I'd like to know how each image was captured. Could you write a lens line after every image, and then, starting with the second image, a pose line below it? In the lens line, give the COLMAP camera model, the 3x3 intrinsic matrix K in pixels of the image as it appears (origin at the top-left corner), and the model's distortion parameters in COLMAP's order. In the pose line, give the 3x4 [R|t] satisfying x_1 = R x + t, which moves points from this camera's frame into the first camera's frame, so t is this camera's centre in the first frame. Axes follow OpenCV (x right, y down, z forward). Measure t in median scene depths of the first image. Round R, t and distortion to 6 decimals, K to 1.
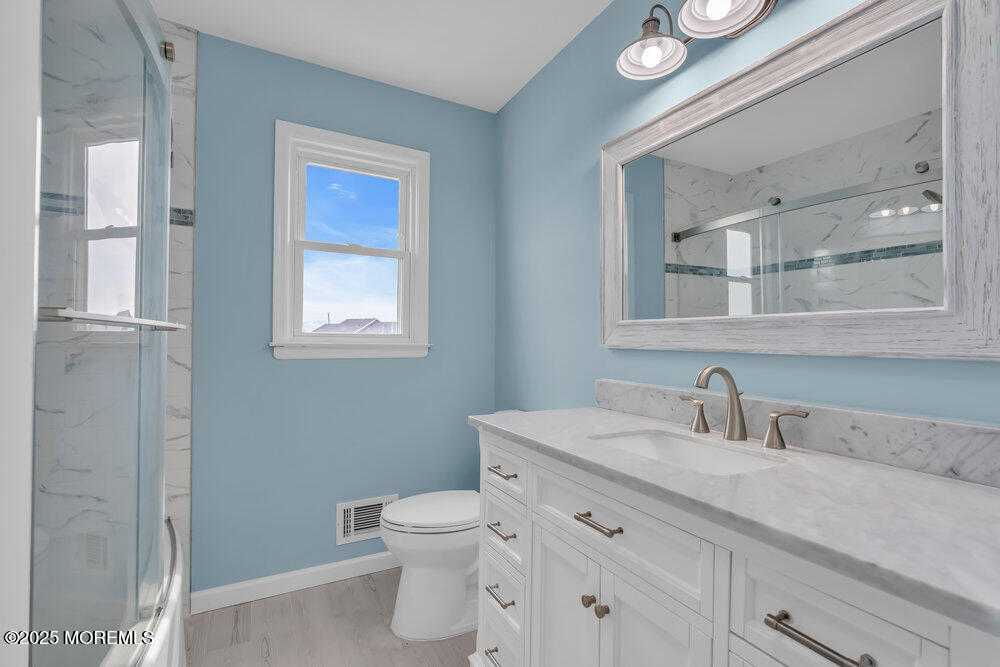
lens RADIAL K [[449.5, 0, 499.5], [0, 449.5, 335.4], [0, 0, 1]] dist [-0.014036, 0.000152]
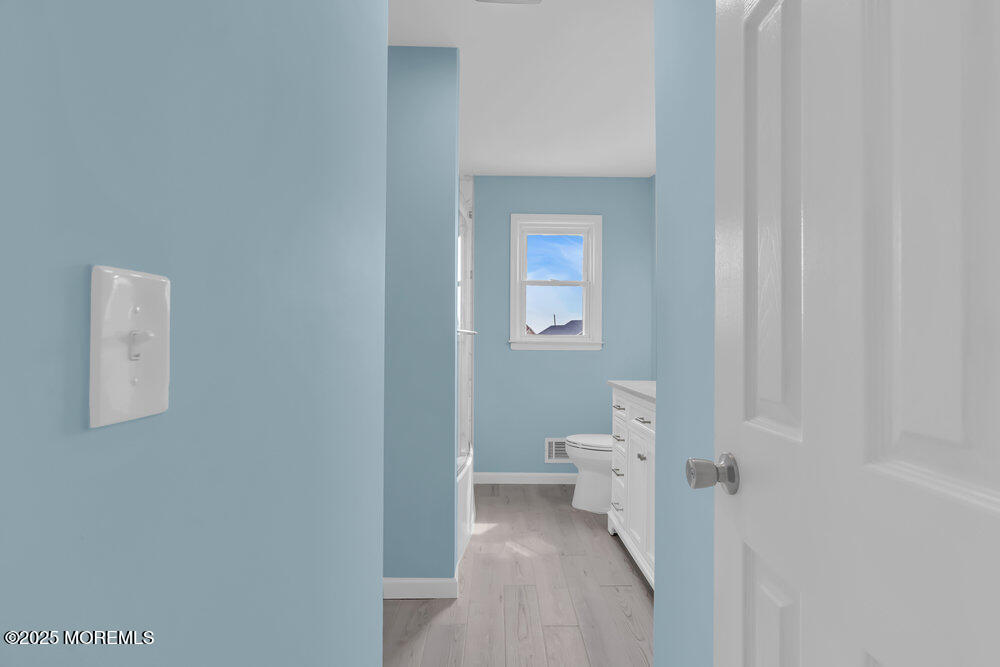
lens RADIAL K [[449.5, 0, 500.2], [0, 449.5, 336.0], [0, 0, 1]] dist [-0.014036, 0.000152]
pose [[0.885886, -0.004222, -0.463885, 0.262462], [0.004044, 0.999991, -0.001378, 0.000546], [0.463886, -0.000656, 0.885895, -0.547885]]
